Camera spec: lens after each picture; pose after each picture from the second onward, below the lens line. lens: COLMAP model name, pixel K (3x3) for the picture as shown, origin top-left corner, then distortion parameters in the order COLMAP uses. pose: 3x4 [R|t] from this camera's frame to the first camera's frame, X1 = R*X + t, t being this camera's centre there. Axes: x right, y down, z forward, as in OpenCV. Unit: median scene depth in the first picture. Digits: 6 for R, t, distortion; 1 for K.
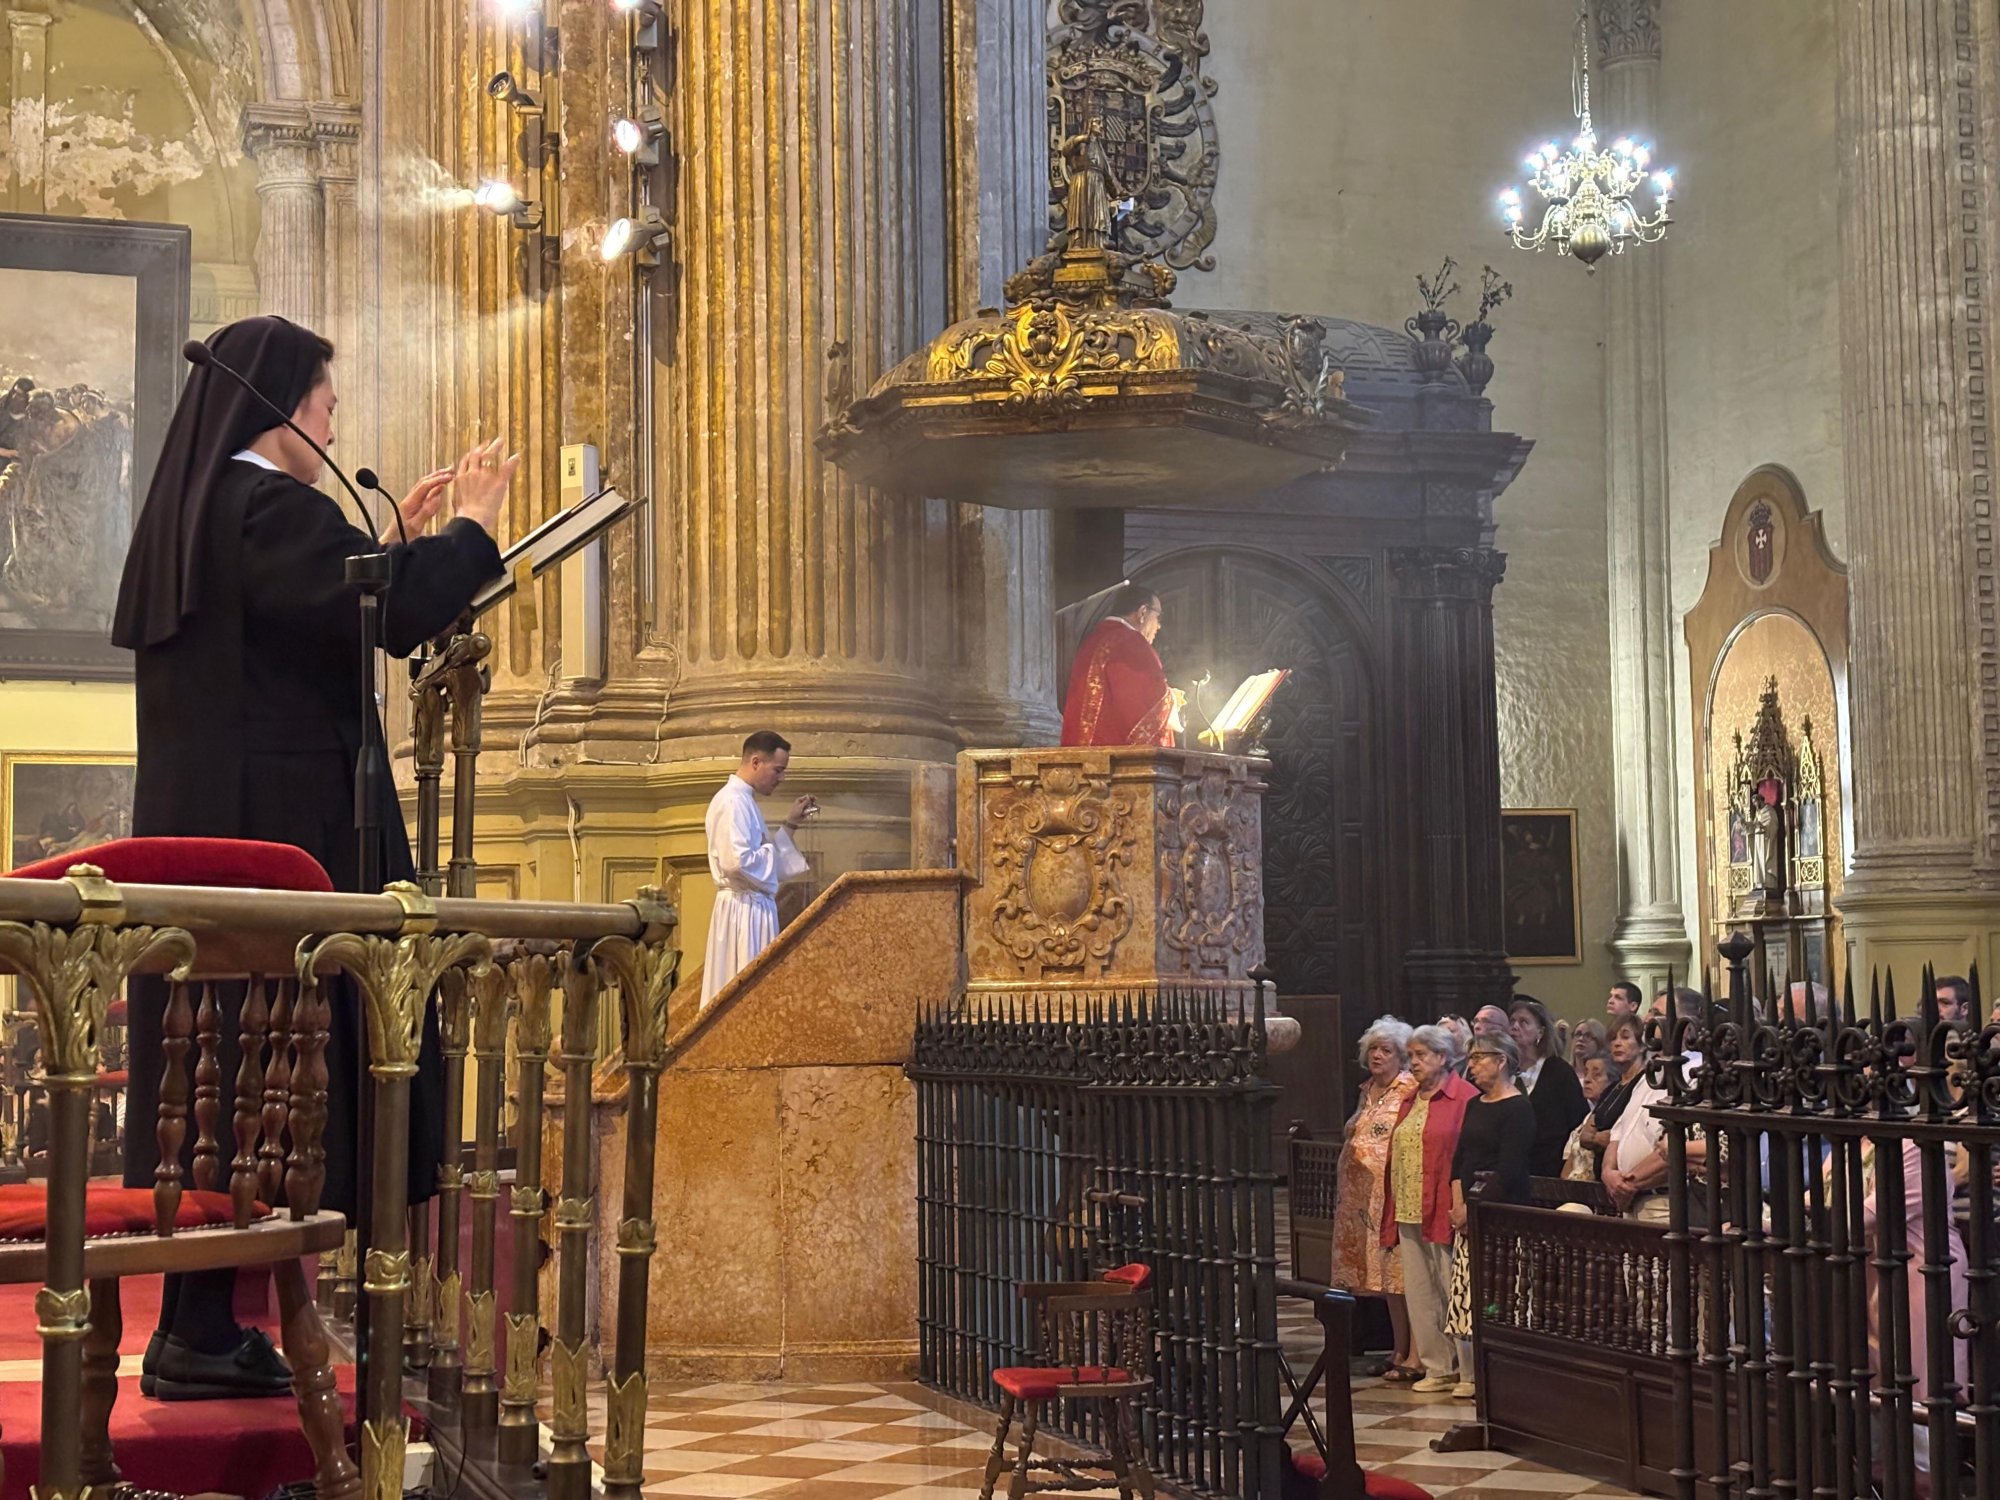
lens RADIAL K [[2979.5, 0, 1000.0], [0, 2979.5, 750.0], [0, 0, 1]] dist [0.266916, -1.039041]
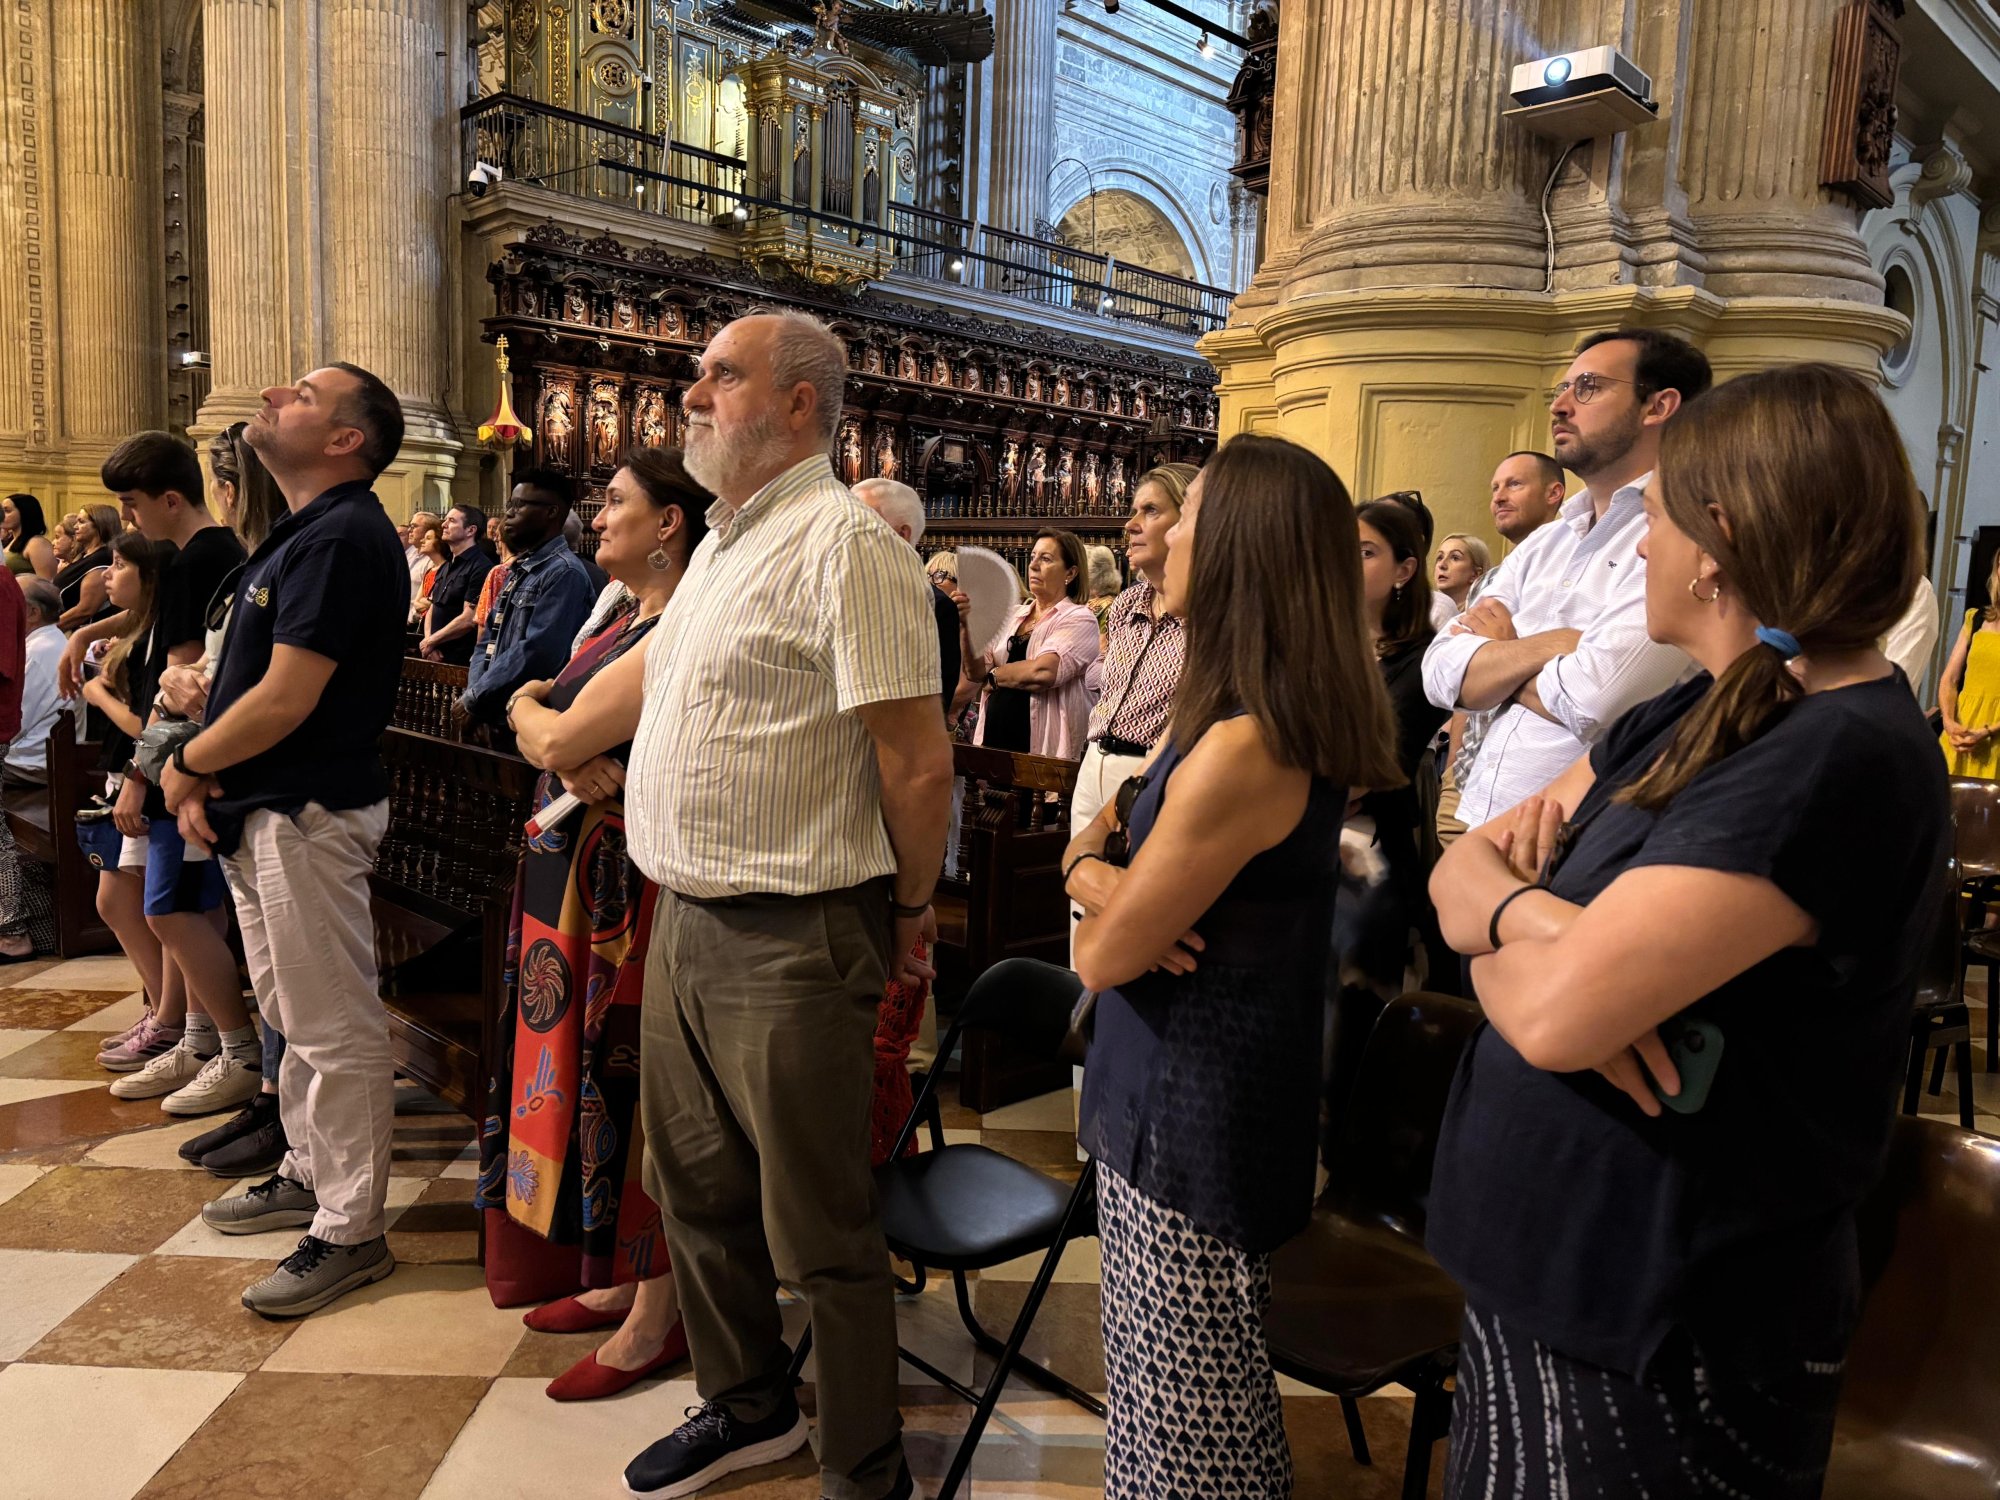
lens RADIAL K [[1506.2, 0, 1008.0], [0, 1506.2, 756.3], [0, 0, 1]] dist [0.066003, -0.051866]
pose [[0.885072, -0.003309, 0.465442, 0.829143], [-0.091827, 0.979080, 0.181578, -0.000312], [-0.456305, -0.203450, 0.866253, -0.096010]]
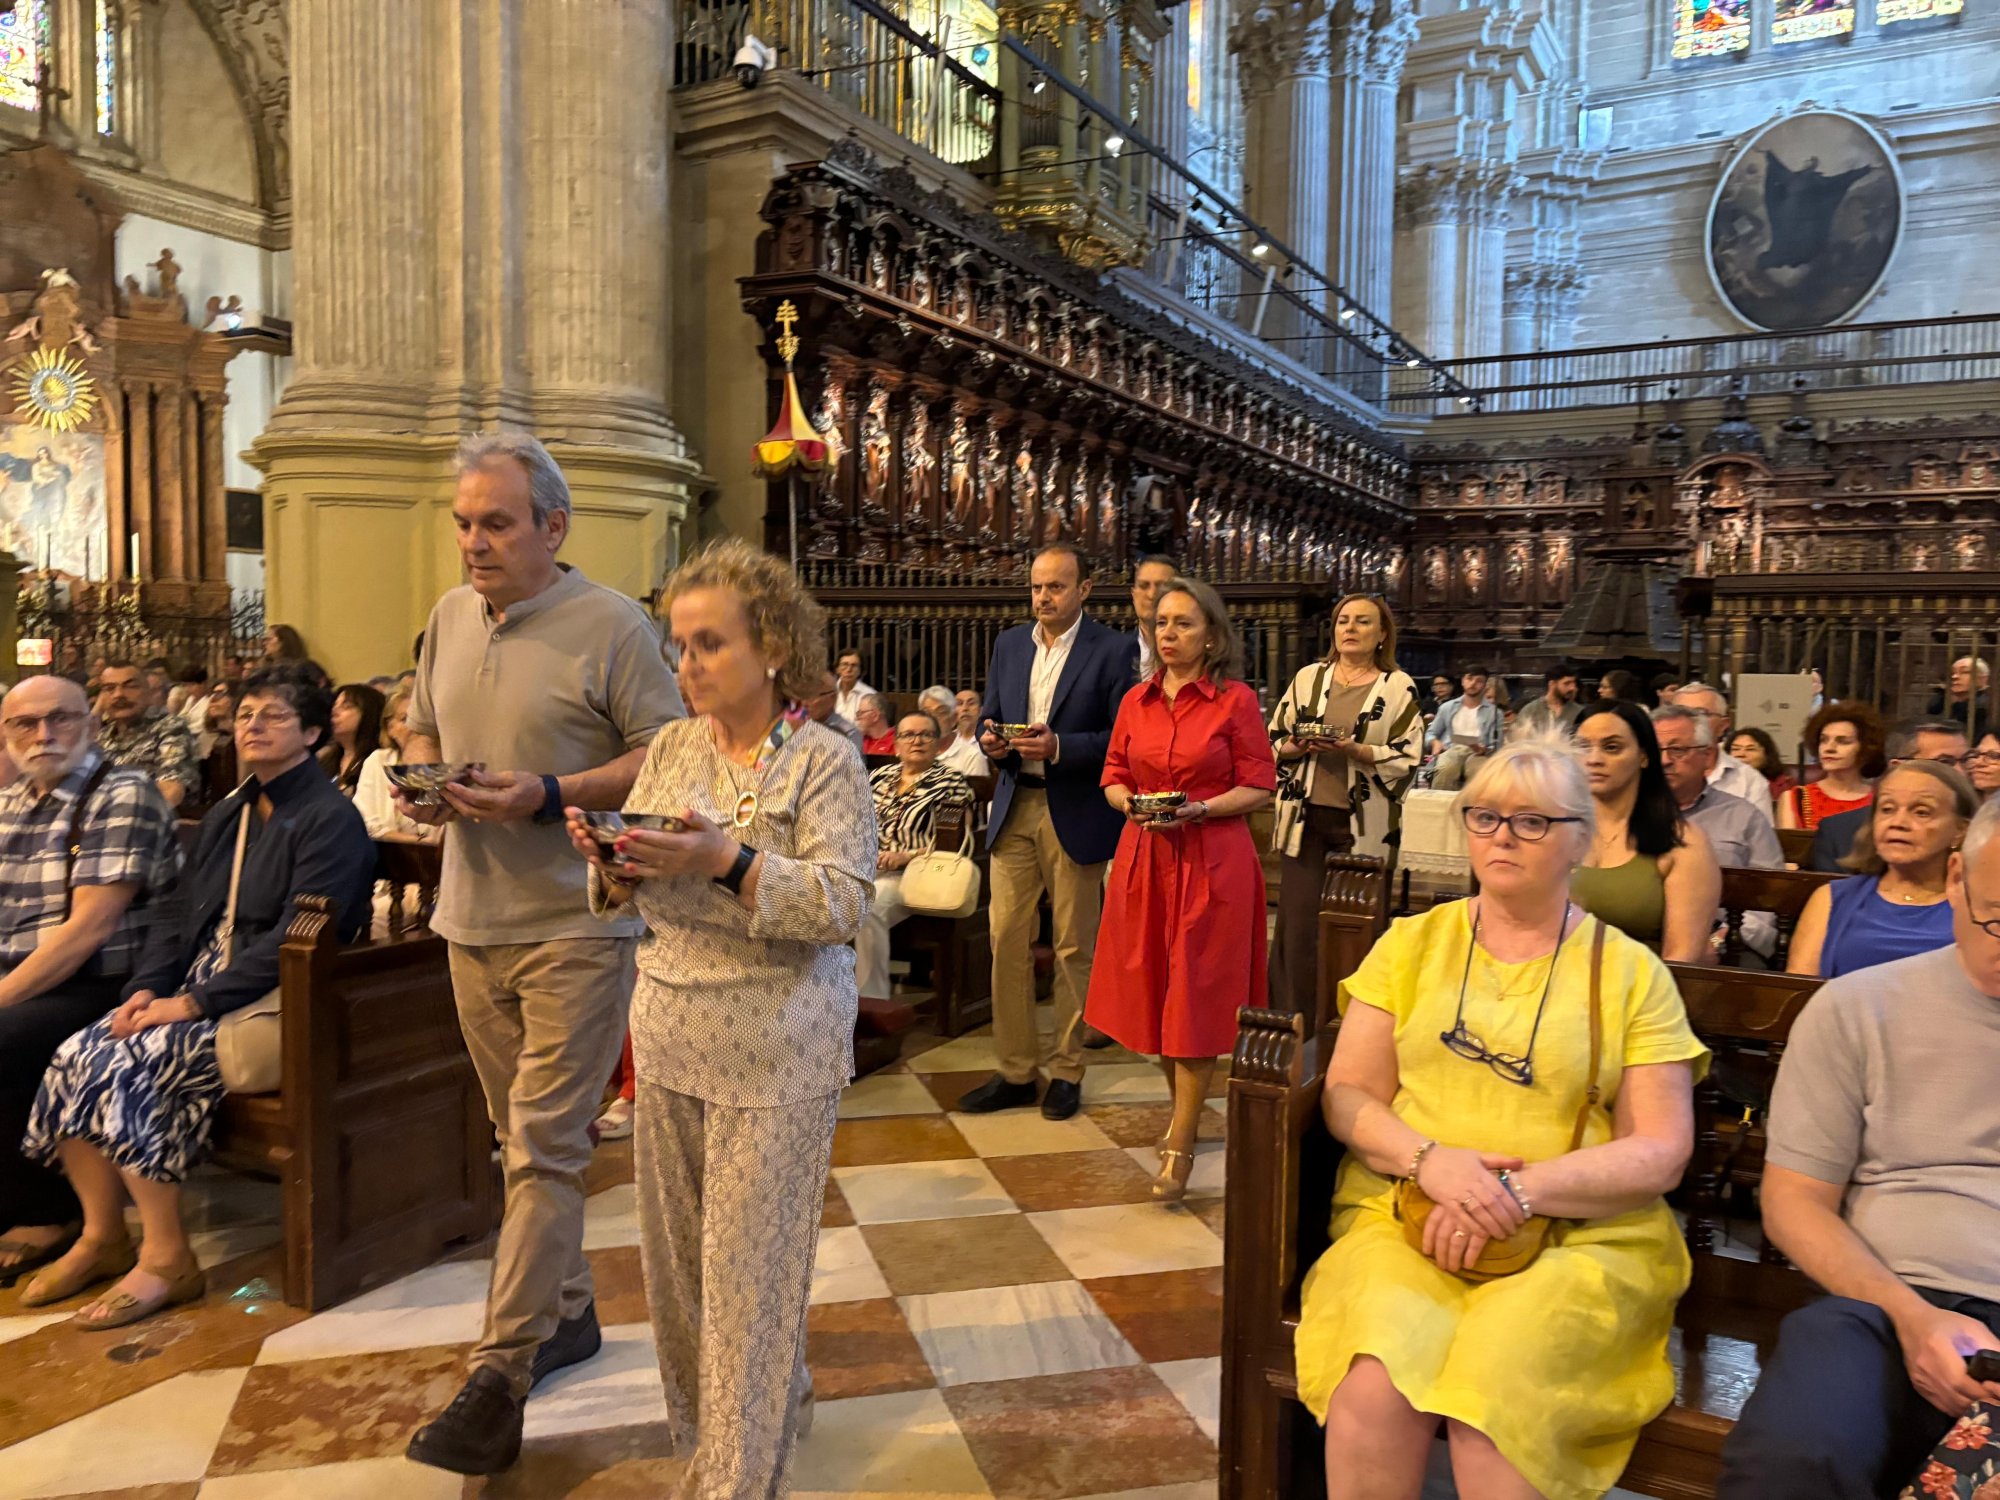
lens RADIAL K [[1509.3, 0, 1016.4], [0, 1509.3, 739.5], [0, 0, 1]] dist [0.063141, -0.069566]
pose [[0.718398, -0.007377, 0.695594, 0.567259], [-0.087100, 0.991121, 0.100467, 0.064848], [-0.690158, -0.132761, 0.711376, 0.568312]]
